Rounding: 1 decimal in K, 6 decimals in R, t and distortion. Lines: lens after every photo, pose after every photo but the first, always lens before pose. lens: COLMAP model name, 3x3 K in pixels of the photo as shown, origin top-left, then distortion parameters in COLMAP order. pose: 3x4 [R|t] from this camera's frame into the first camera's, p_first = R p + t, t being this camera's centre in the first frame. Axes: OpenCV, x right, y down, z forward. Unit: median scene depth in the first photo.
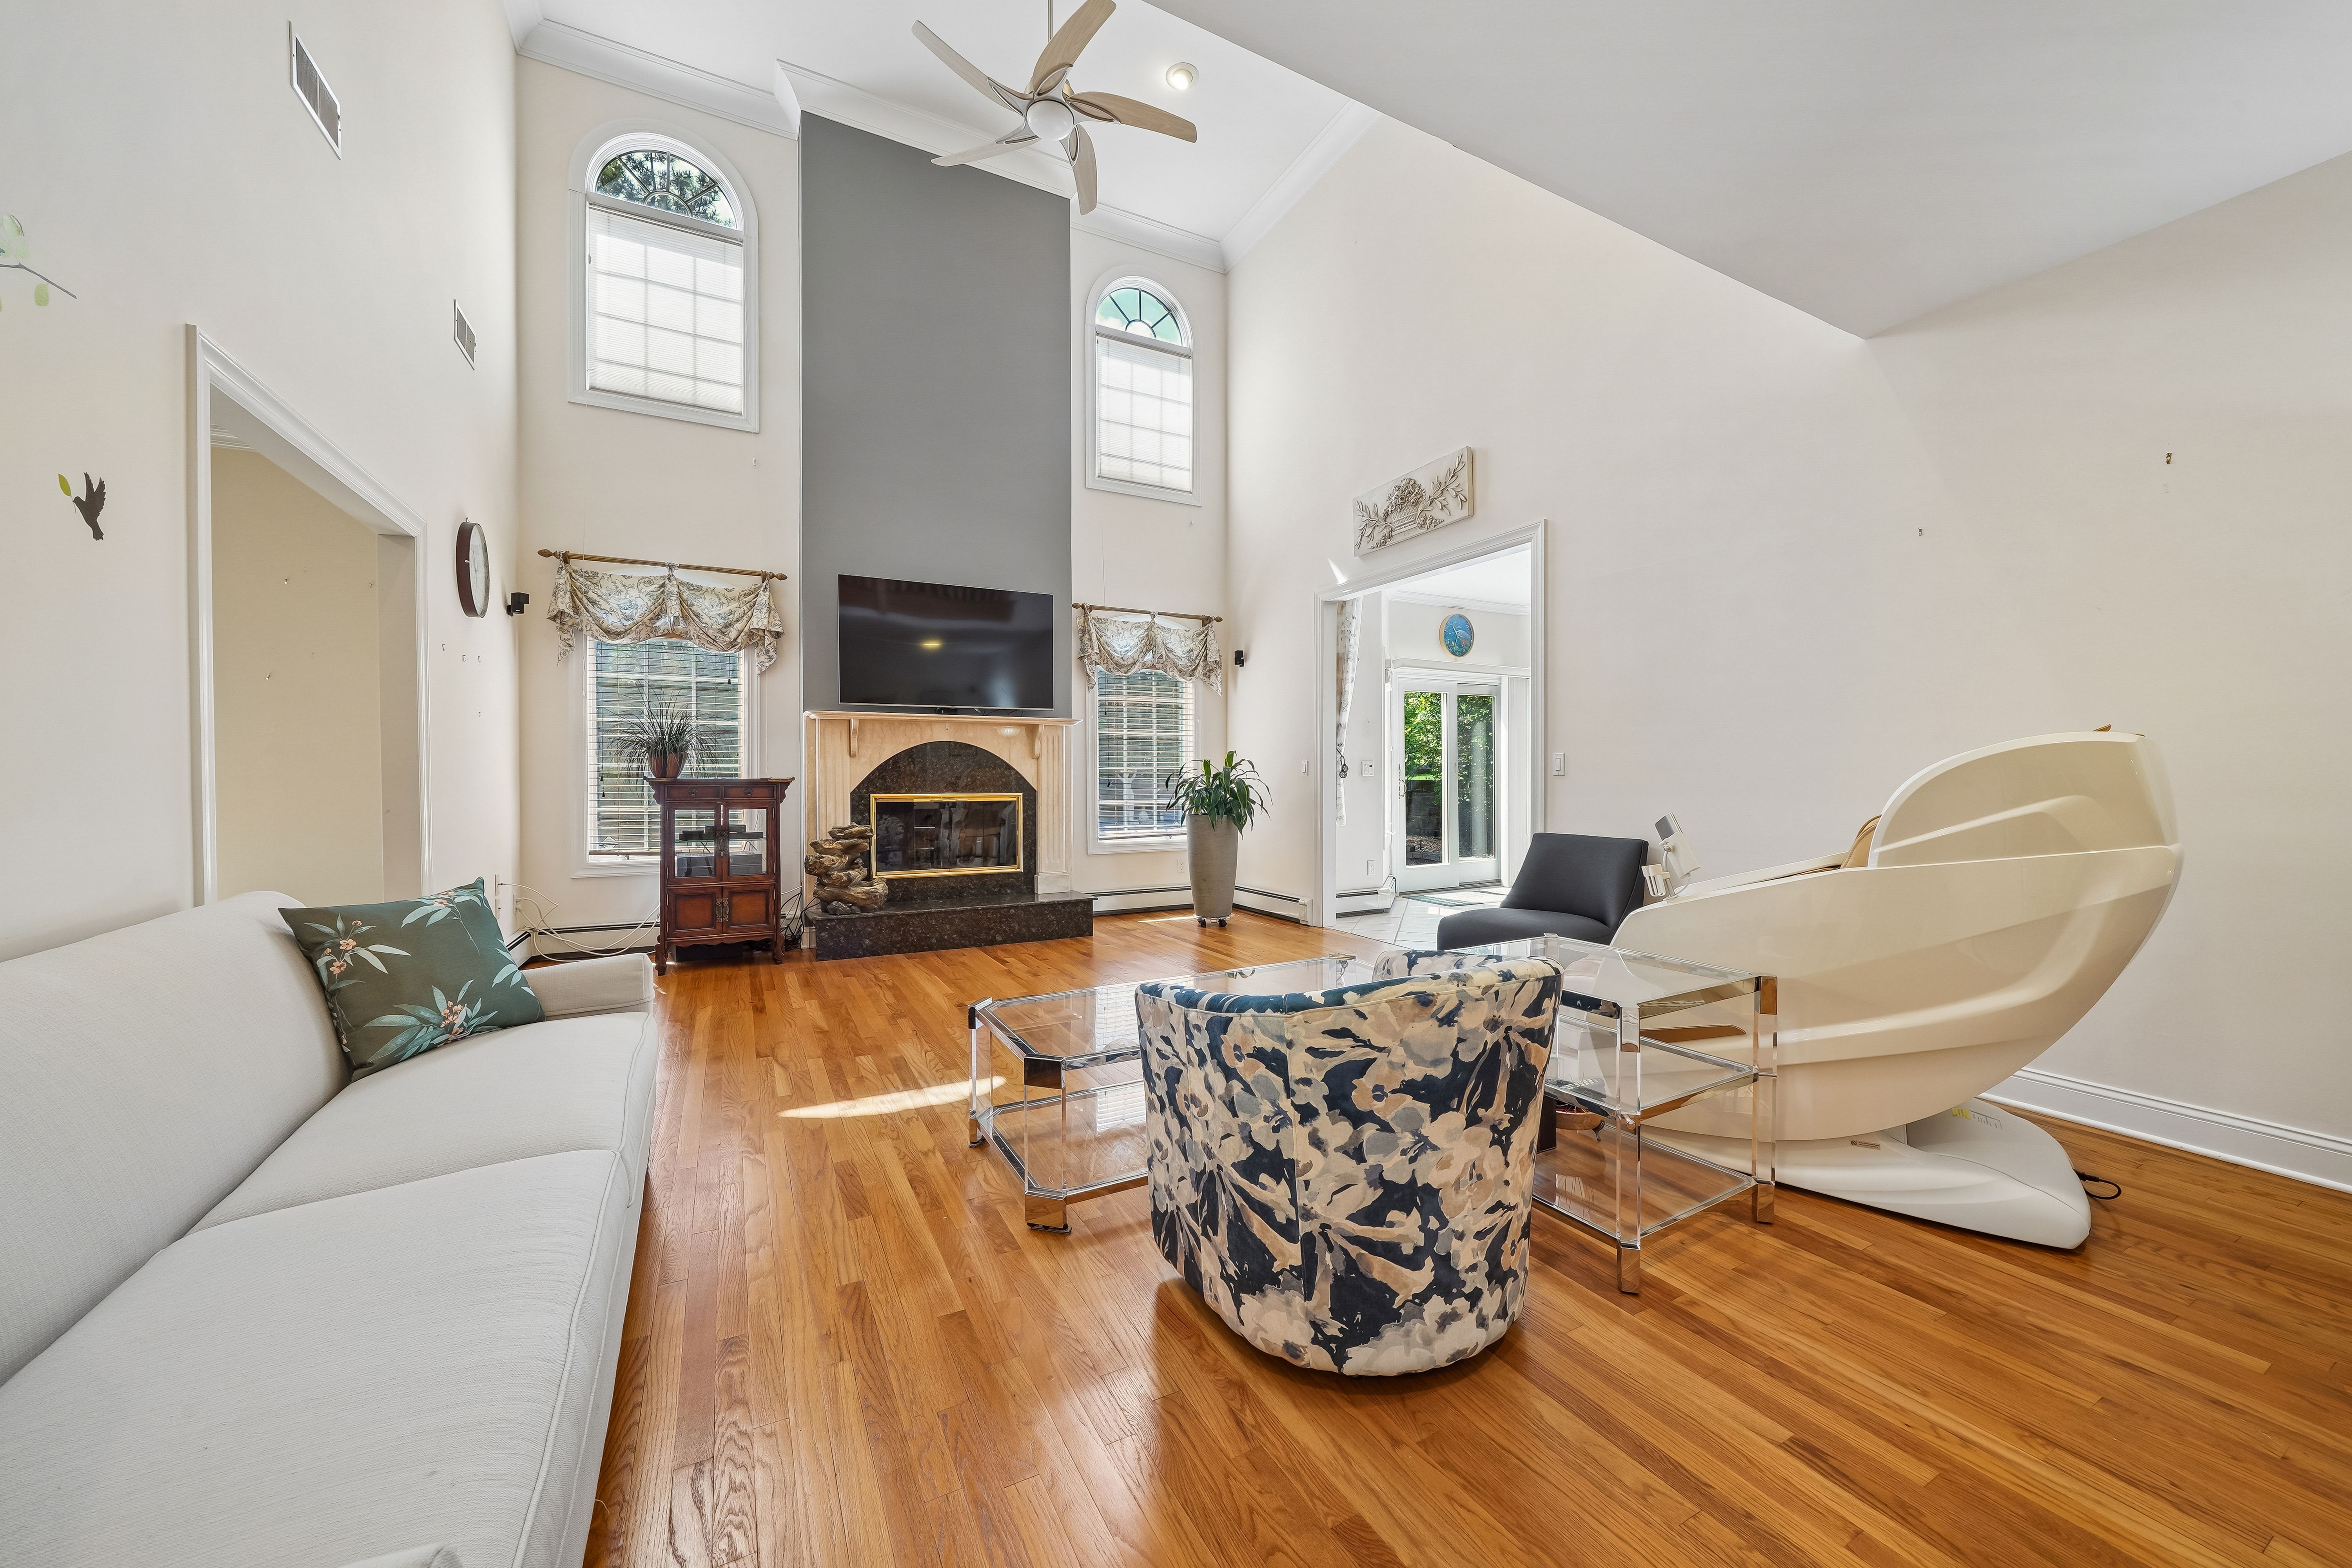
lens RADIAL K [[917.0, 0, 1186.7], [0, 917.0, 781.3], [0, 0, 1]] dist [-0.005937, 0.000482]
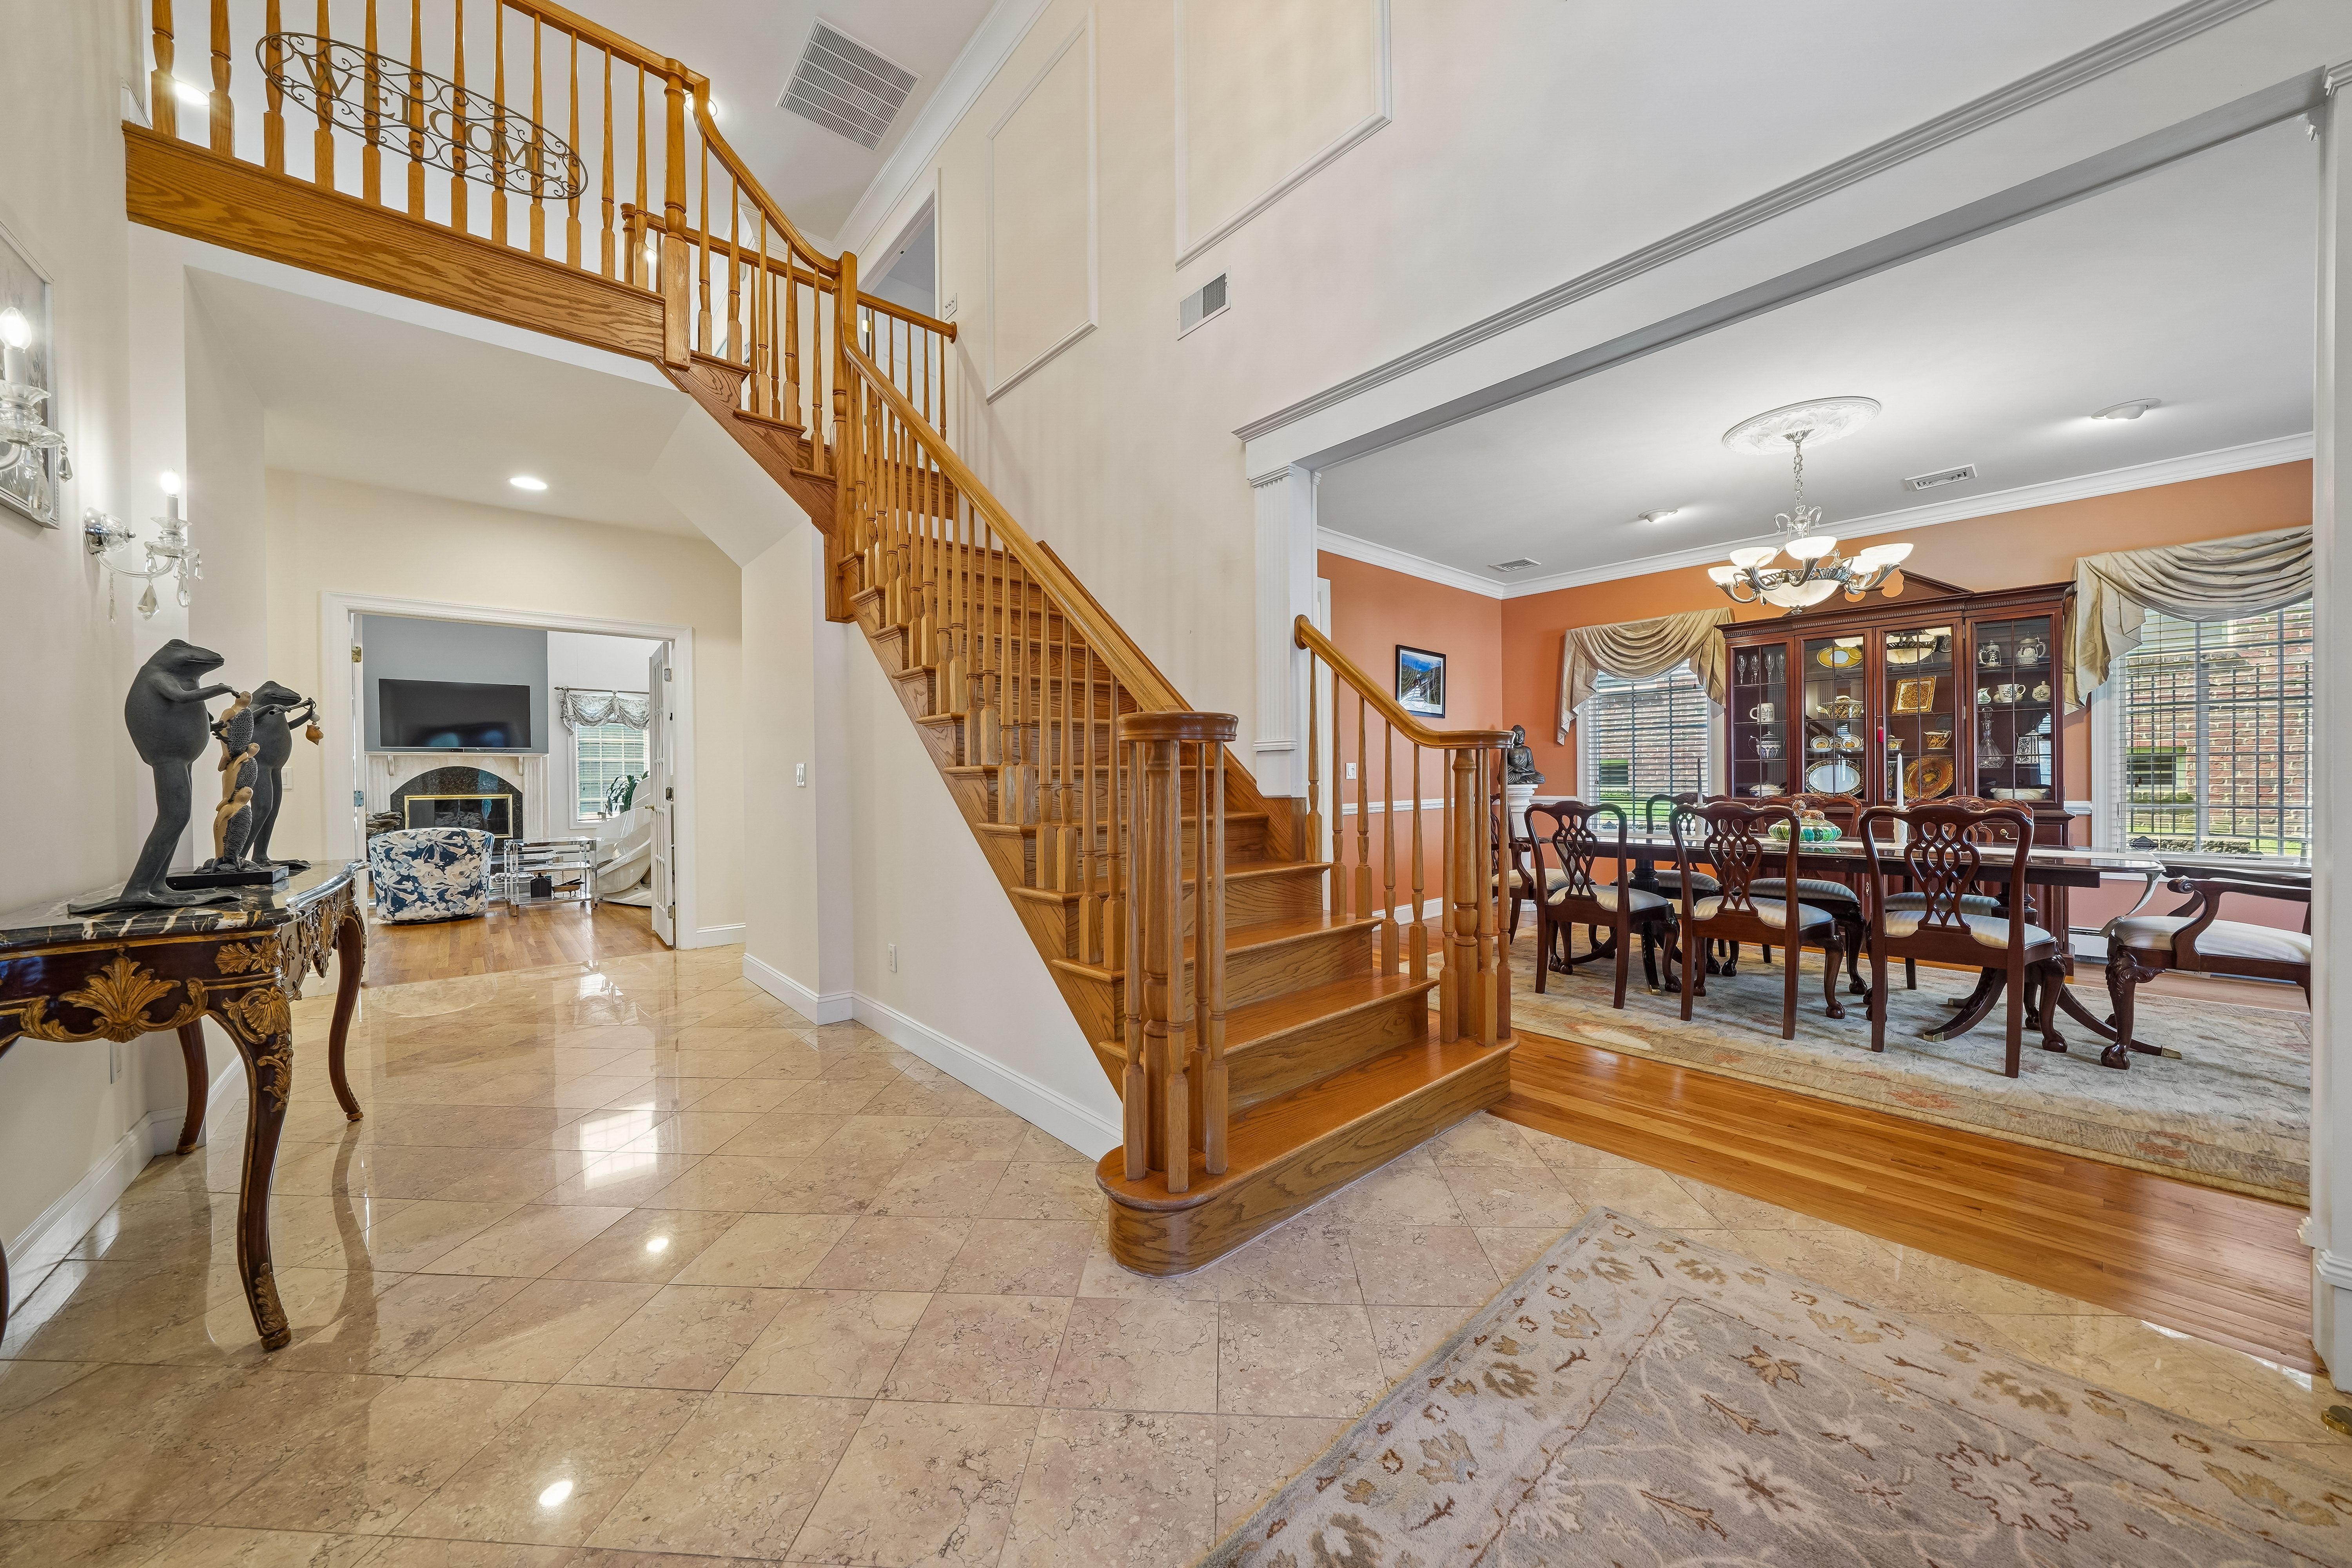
lens RADIAL K [[823.1, 0, 1164.8], [0, 823.1, 785.1], [0, 0, 1]] dist [-0.015591, 0.001233]
pose [[0.965720, -0.008250, 0.259453, 0.727981], [0.008126, 0.999966, 0.001551, 0.003058], [-0.259457, 0.000611, 0.965754, -0.999615]]
